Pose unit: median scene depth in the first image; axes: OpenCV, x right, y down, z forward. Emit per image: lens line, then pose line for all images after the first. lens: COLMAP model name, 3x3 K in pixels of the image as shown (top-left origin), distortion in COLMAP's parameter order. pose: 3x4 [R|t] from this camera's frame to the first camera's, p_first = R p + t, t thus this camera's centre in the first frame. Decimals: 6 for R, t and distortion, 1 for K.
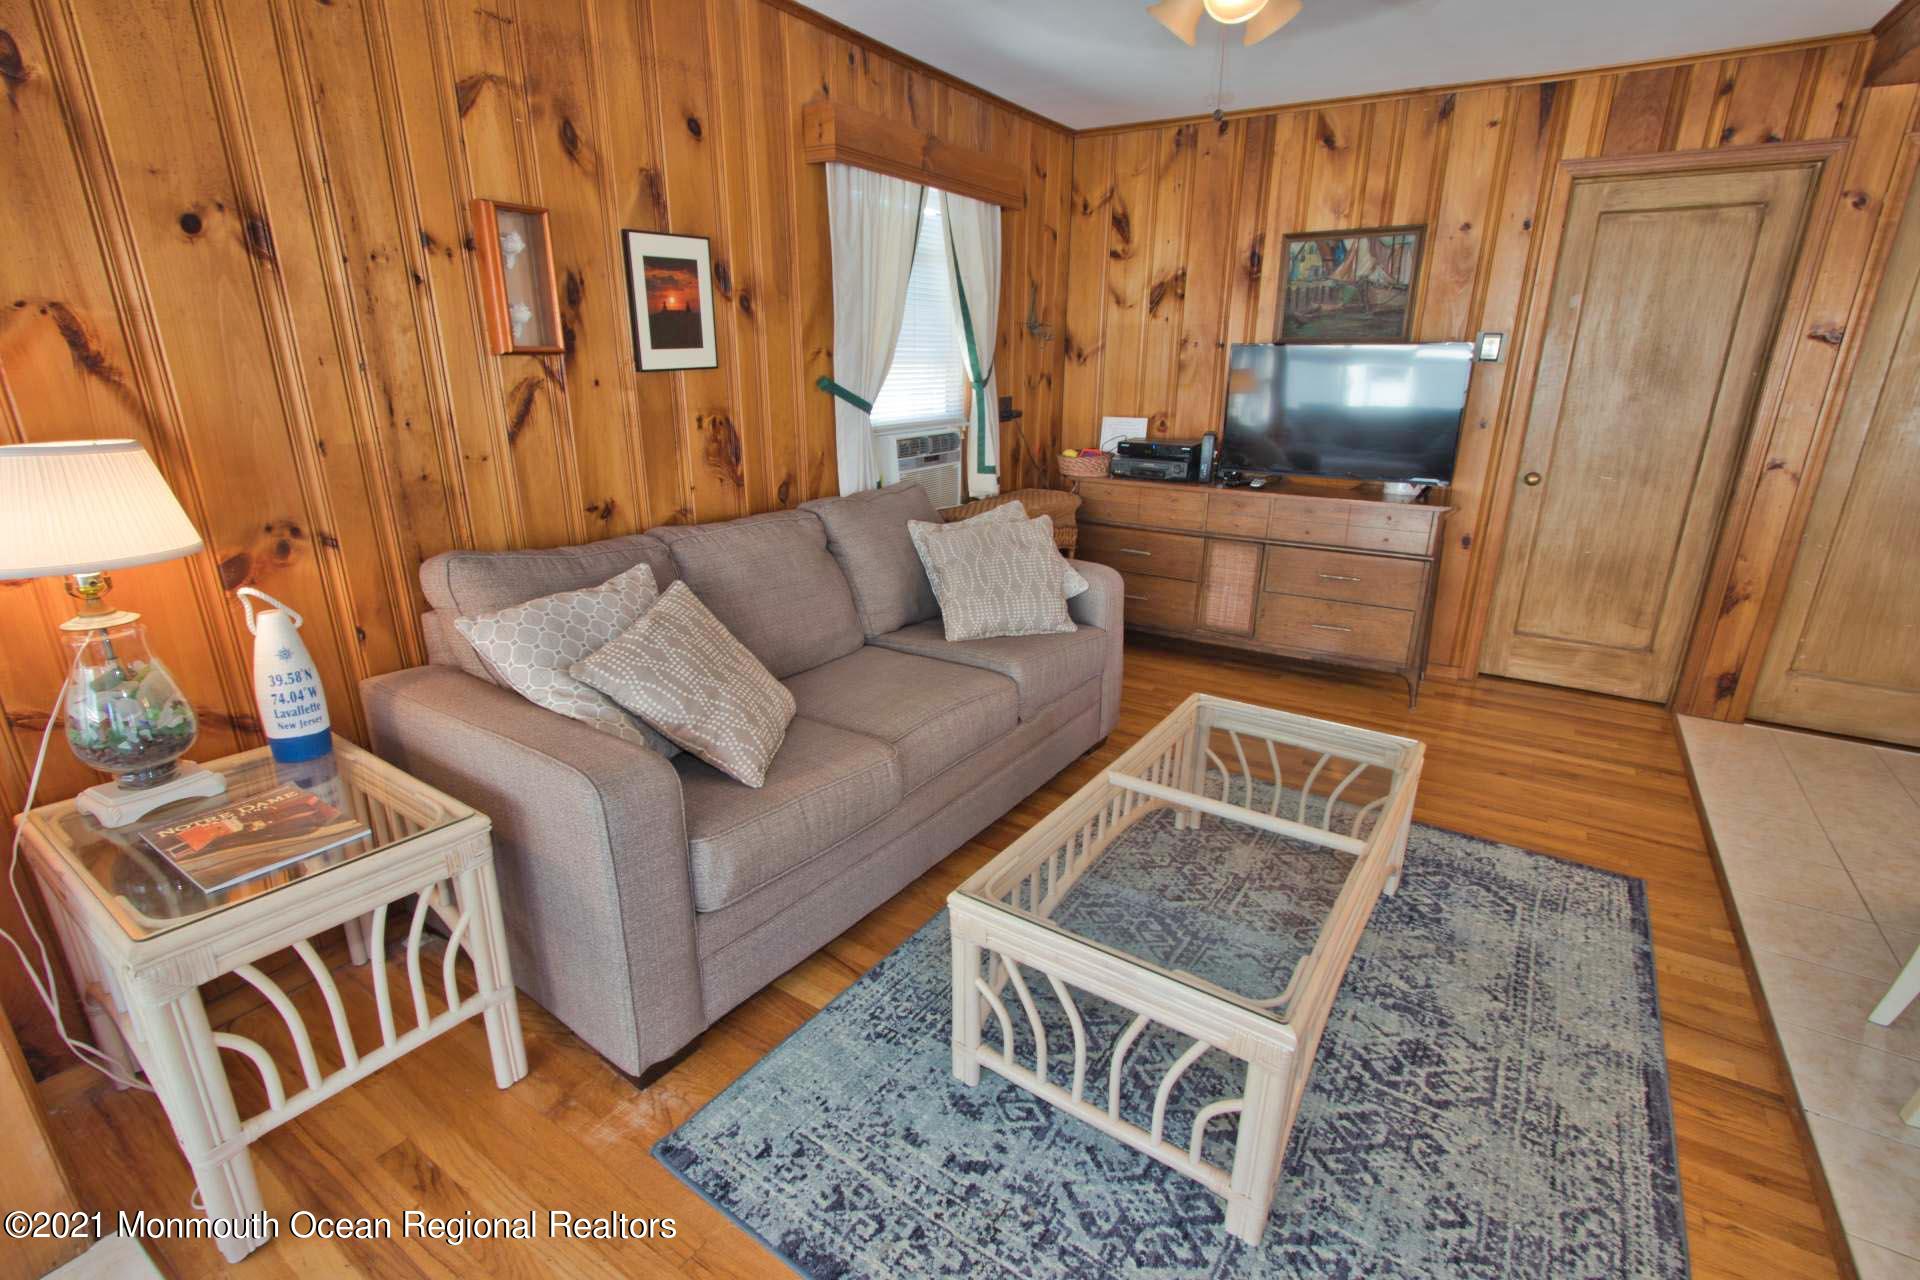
lens RADIAL K [[881.8, 0, 960.0], [0, 881.8, 640.0], [0, 0, 1]] dist [-0.012240, 0.000447]
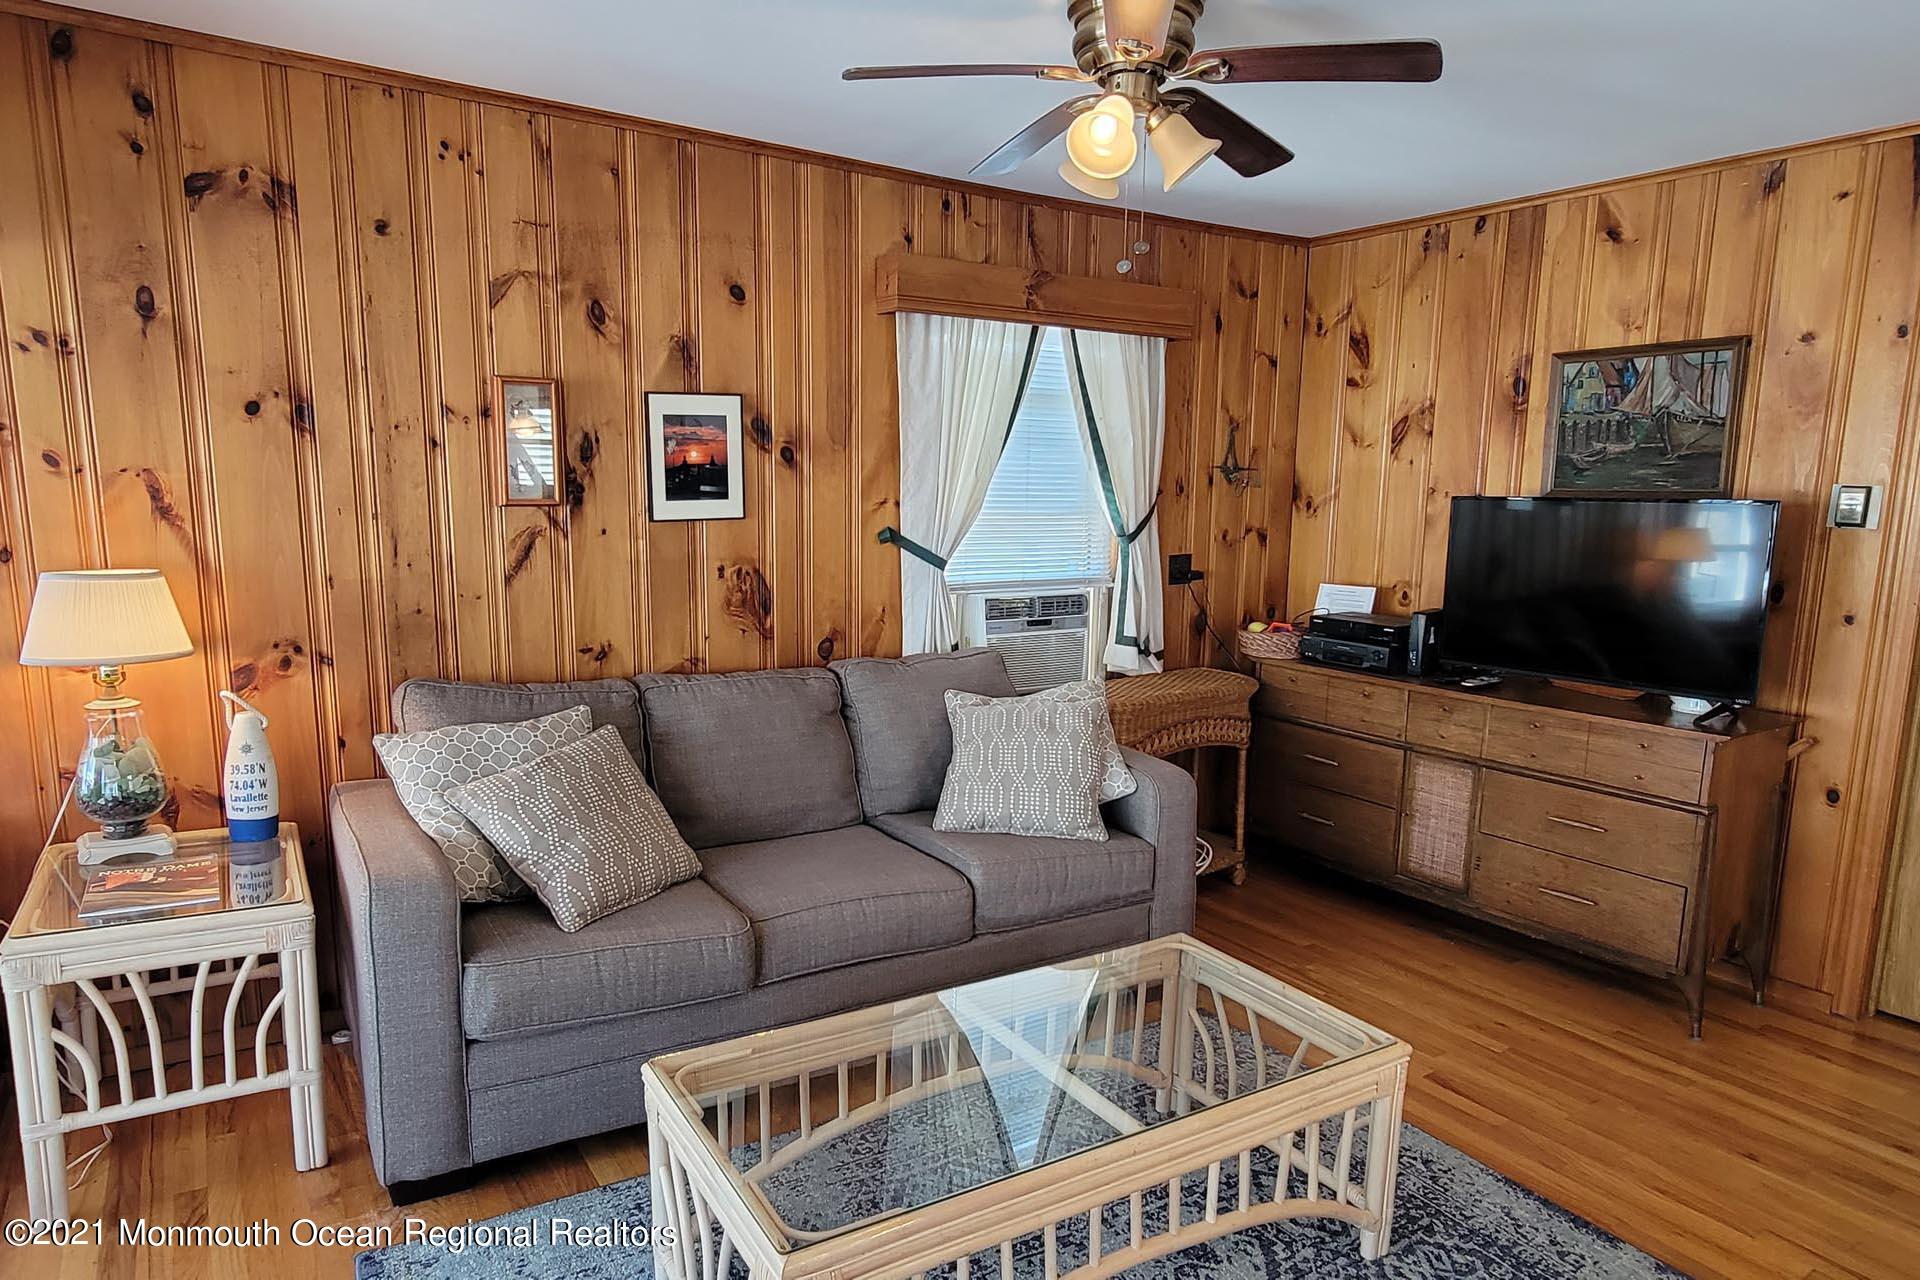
lens RADIAL K [[1162.2, 0, 953.5], [0, 1162.2, 664.7], [0, 0, 1]] dist [0.000377, -0.000405]
pose [[0.913095, 0.072017, -0.401336, 0.490999], [-0.134729, 0.982283, -0.130262, -0.012954], [0.384845, 0.173013, 0.906621, -0.059041]]
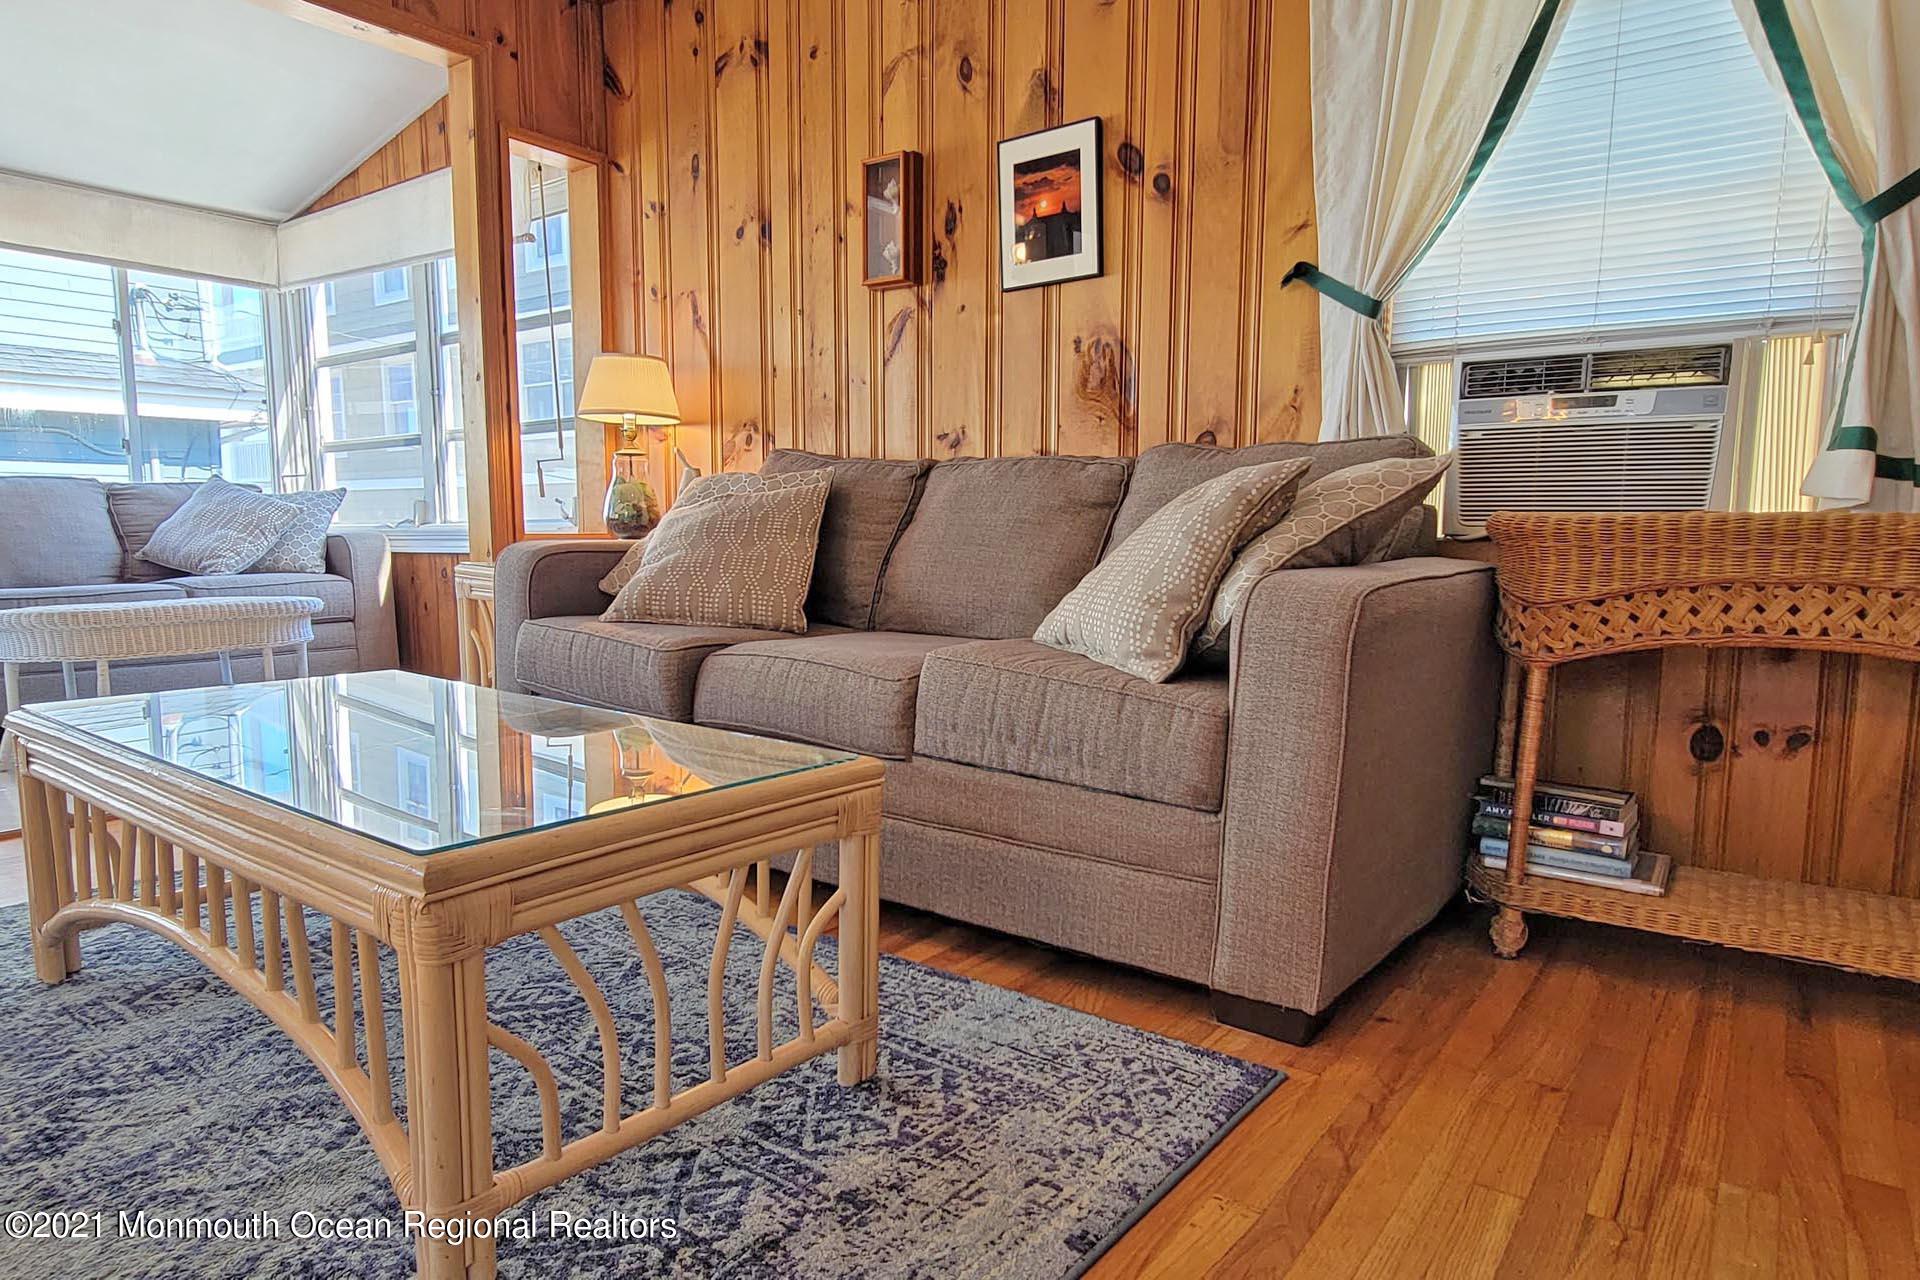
lens RADIAL K [[1174.0, 0, 958.7], [0, 1174.0, 677.3], [0, 0, 1]] dist [-0.006760, 0.002333]
pose [[-0.056658, 0.123085, -0.990777, 0.864670], [-0.311679, 0.940595, 0.134674, -0.074098], [0.948497, 0.316435, -0.014929, 1.059206]]
